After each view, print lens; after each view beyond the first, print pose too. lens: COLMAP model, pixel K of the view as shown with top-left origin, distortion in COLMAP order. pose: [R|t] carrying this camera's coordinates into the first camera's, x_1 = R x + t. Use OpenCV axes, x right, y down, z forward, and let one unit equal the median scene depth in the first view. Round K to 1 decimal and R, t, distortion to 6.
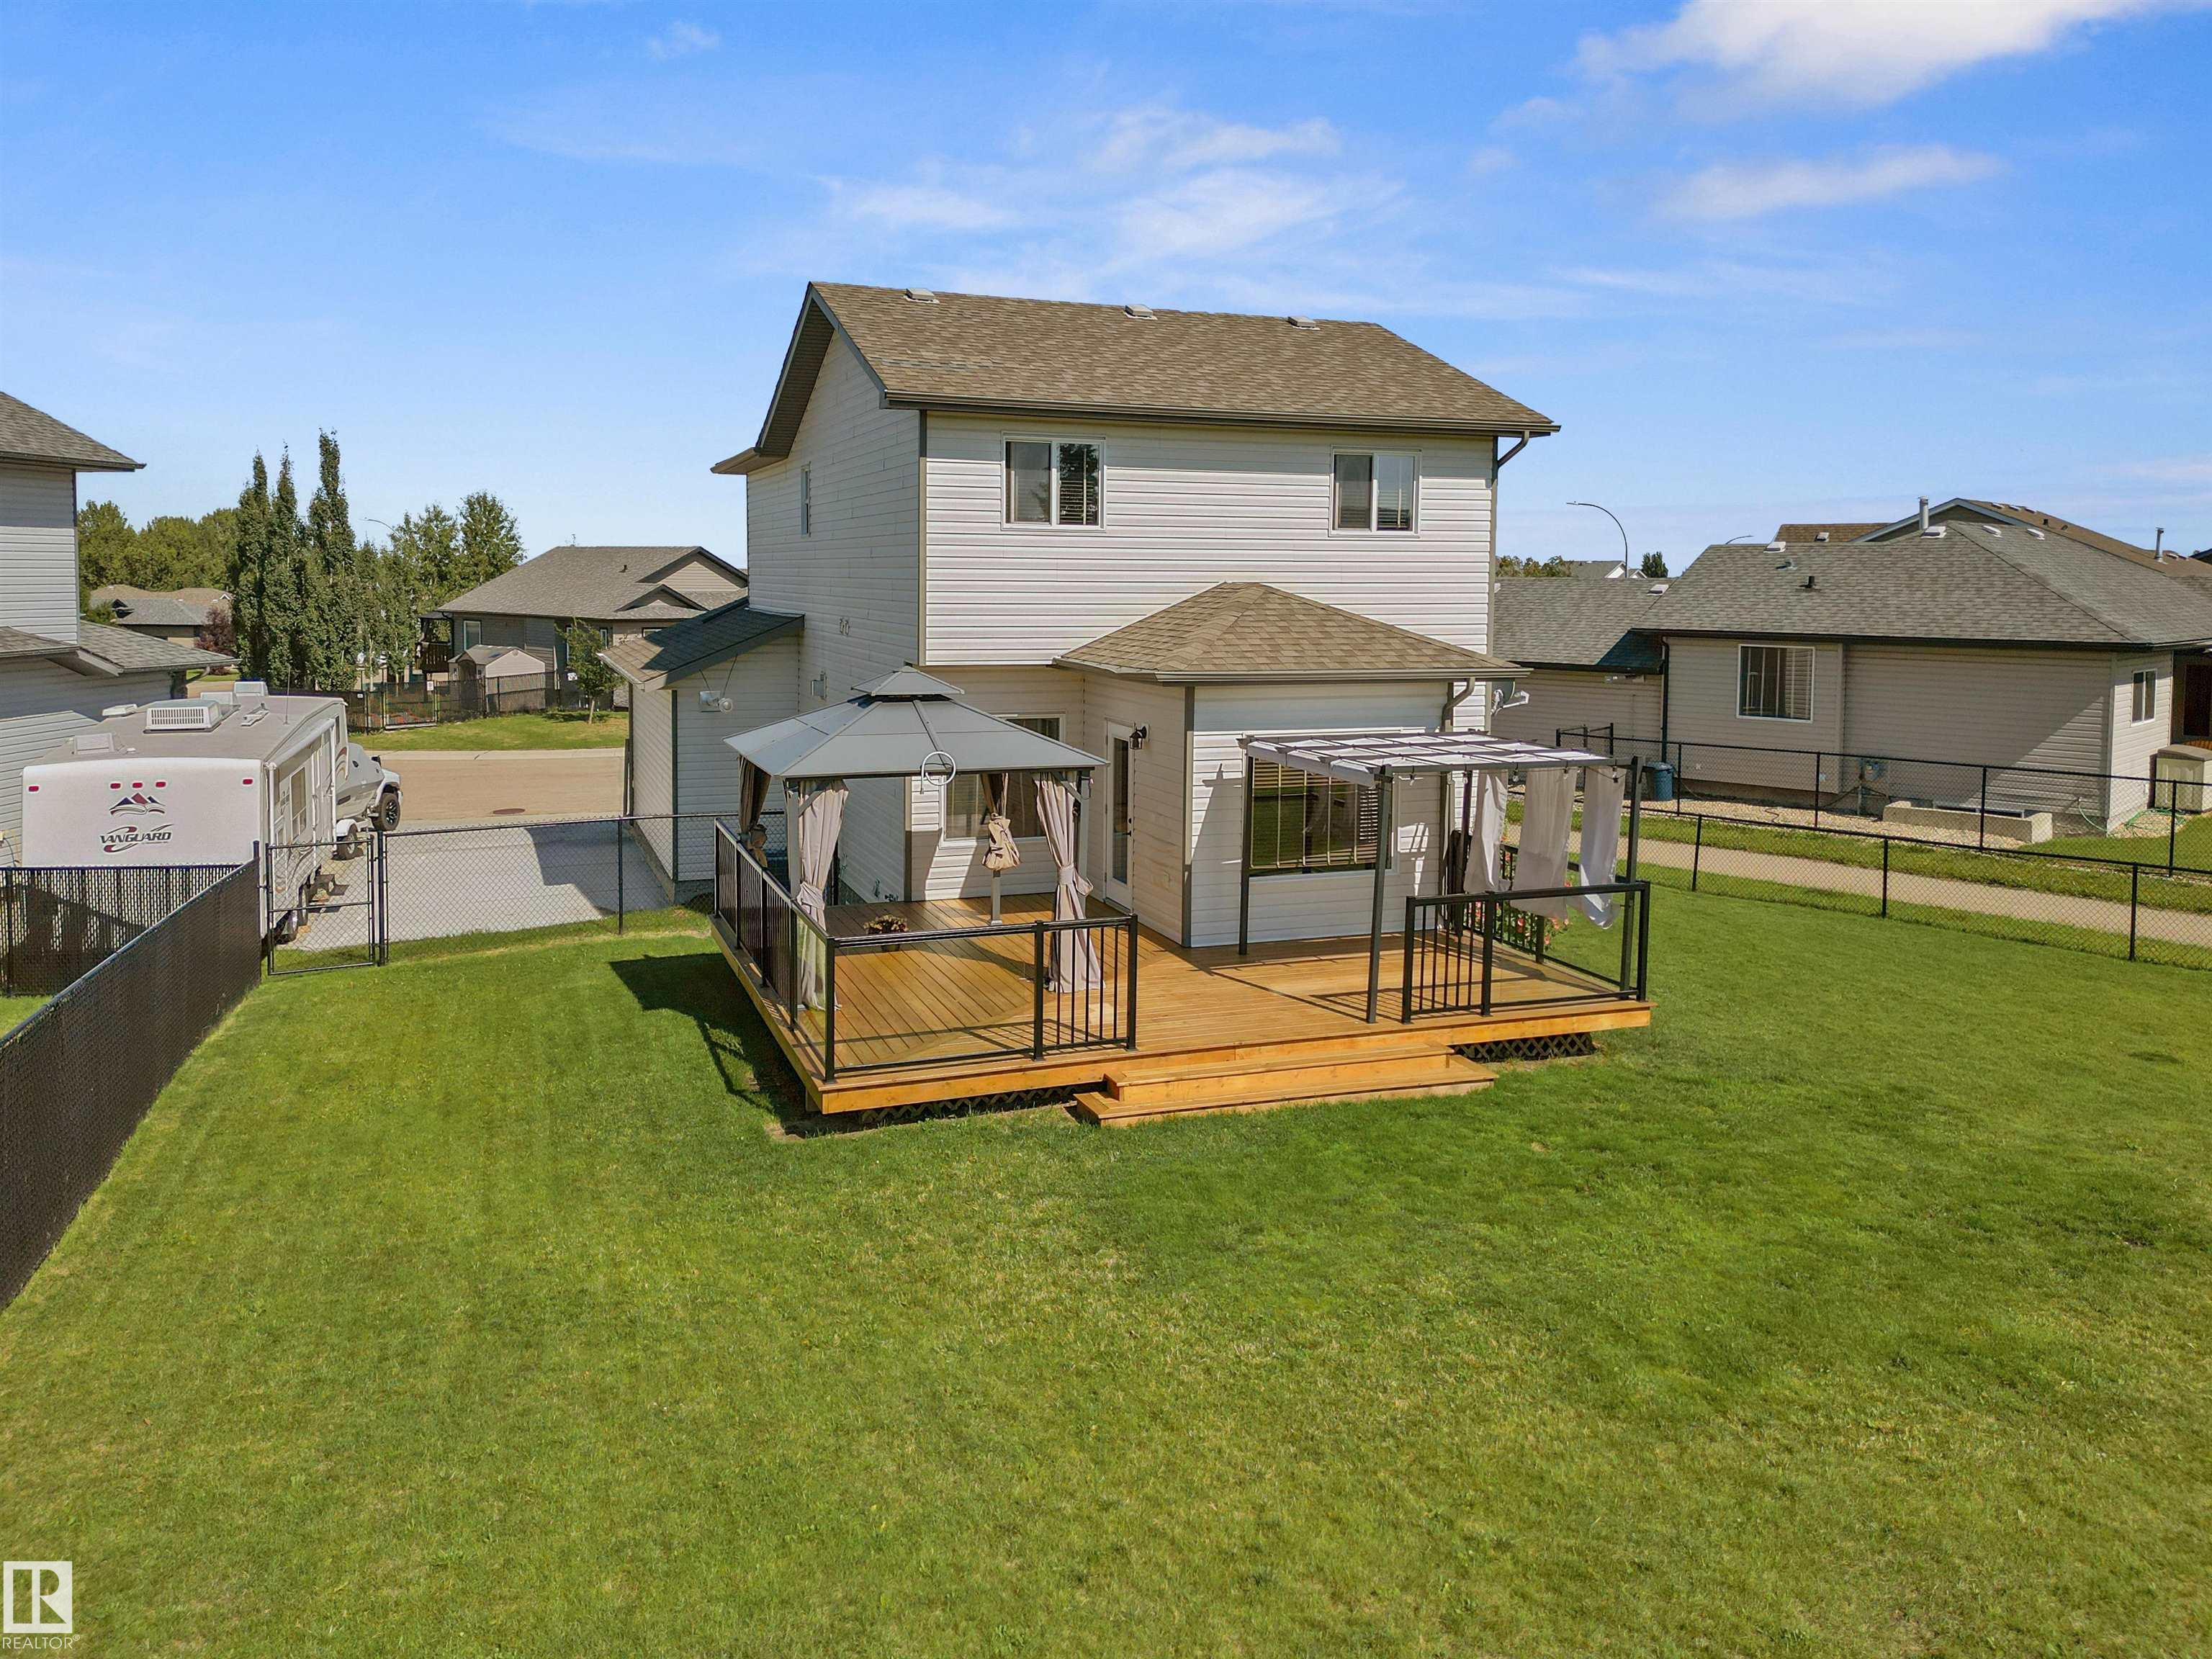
lens RADIAL K [[1579.0, 0, 1100.3], [0, 1579.0, 827.1], [0, 0, 1]] dist [0.080640, -0.081566]
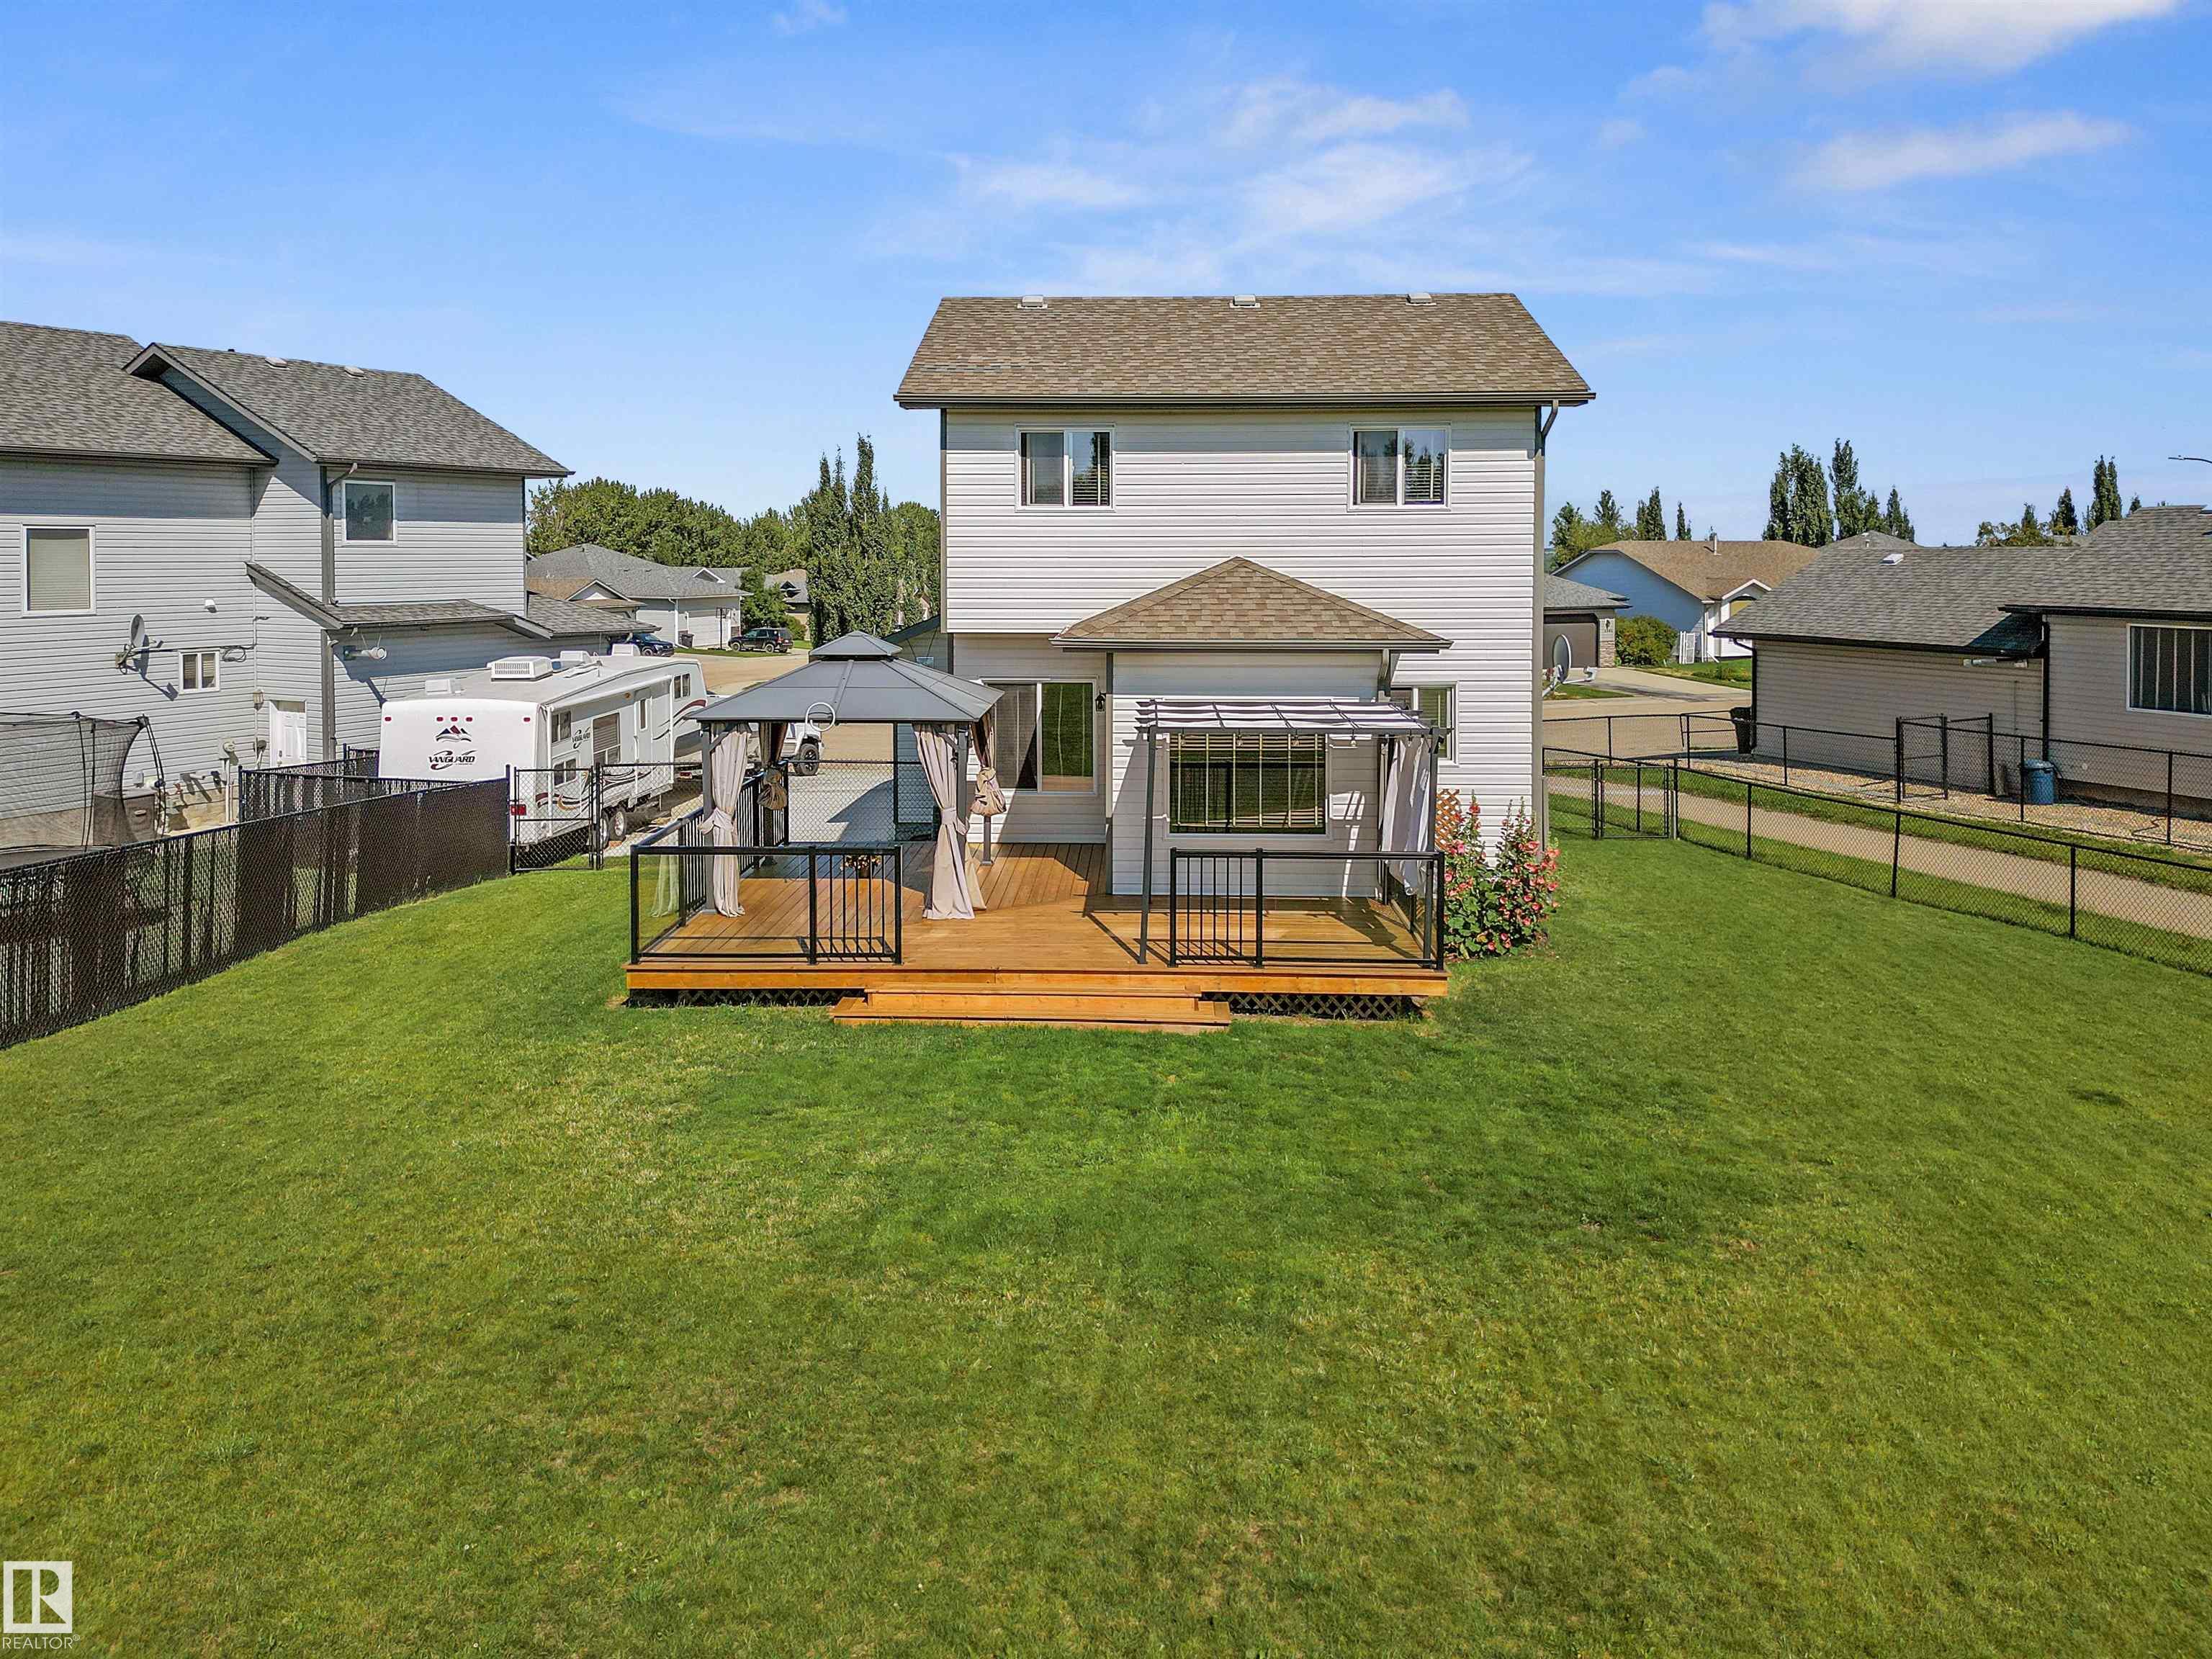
lens RADIAL K [[1610.9, 0, 1104.3], [0, 1610.9, 774.0], [0, 0, 1]] dist [0.109833, -0.128532]
pose [[0.922471, 0.044060, -0.383544, 0.409972], [-0.052587, 0.998547, -0.011770, 0.006367], [0.382468, 0.031026, 0.923448, -0.020295]]
